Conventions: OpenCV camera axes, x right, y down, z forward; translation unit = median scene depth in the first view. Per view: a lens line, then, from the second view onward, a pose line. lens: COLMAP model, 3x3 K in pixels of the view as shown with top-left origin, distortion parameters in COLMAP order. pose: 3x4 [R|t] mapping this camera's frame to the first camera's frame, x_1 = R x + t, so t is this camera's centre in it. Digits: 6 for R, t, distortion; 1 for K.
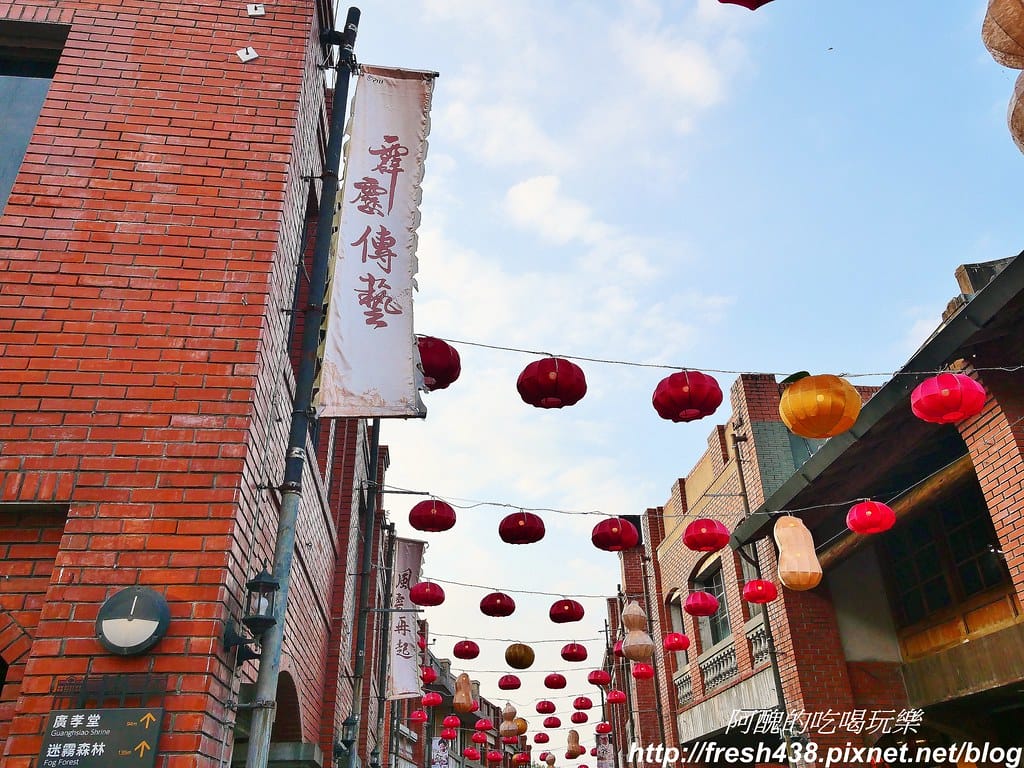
lens RADIAL K [[802.0, 0, 513.1], [0, 802.0, 384.3], [0, 0, 1]] dist [0.000427, 0.020125]
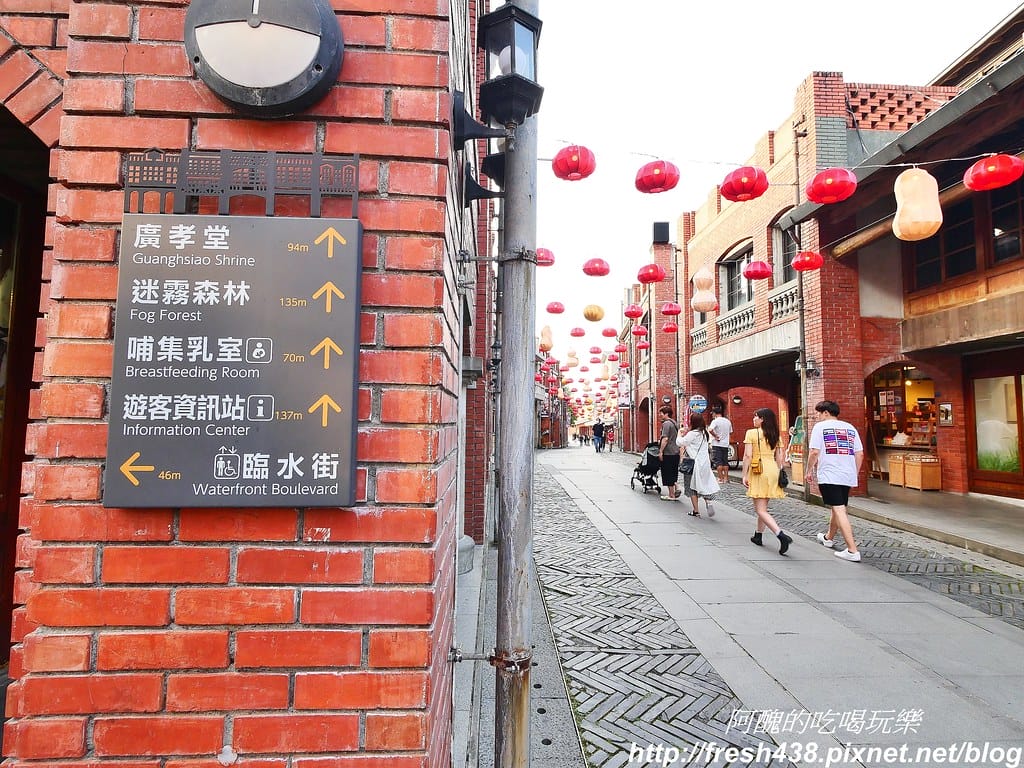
lens RADIAL K [[500.6, 0, 512.5], [0, 500.6, 385.0], [0, 0, 1]] dist [0.003400, -0.000323]
pose [[0.997250, 0.027047, -0.069004, -0.116932], [0.005115, 0.903700, 0.428135, 0.132162], [0.073938, -0.427310, 0.901077, 0.254678]]
